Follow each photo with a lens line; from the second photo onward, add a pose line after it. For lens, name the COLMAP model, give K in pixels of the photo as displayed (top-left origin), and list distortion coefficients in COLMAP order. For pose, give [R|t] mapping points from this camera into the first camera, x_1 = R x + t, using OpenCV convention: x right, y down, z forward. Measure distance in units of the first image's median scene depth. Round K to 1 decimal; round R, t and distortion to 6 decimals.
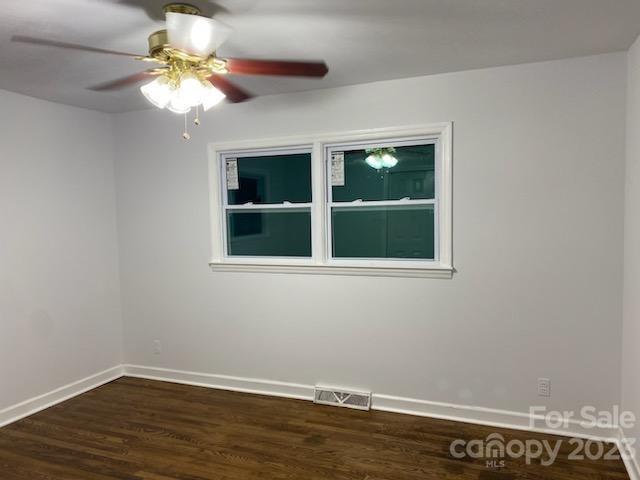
lens RADIAL K [[483.3, 0, 318.2], [0, 483.3, 236.5], [0, 0, 1]] dist [0.061939, -0.066220]
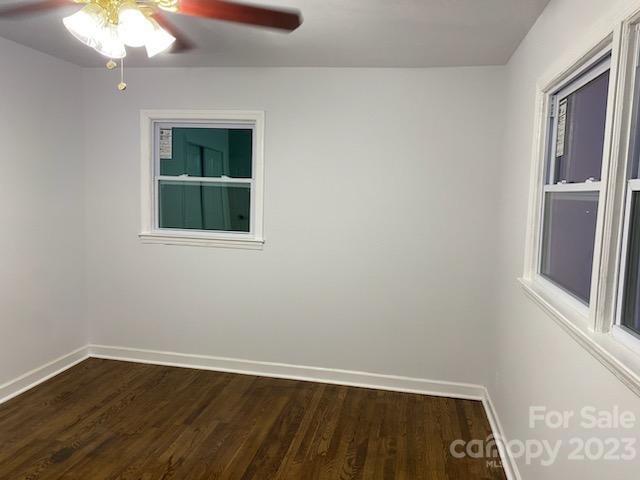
lens RADIAL K [[483.3, 0, 318.2], [0, 483.3, 236.5], [0, 0, 1]] dist [0.061939, -0.066220]
pose [[0.199396, 0.117362, -0.972866, 0.400594], [-0.076333, 0.991646, 0.103982, -0.054558], [0.976942, 0.053528, 0.206688, 0.793746]]
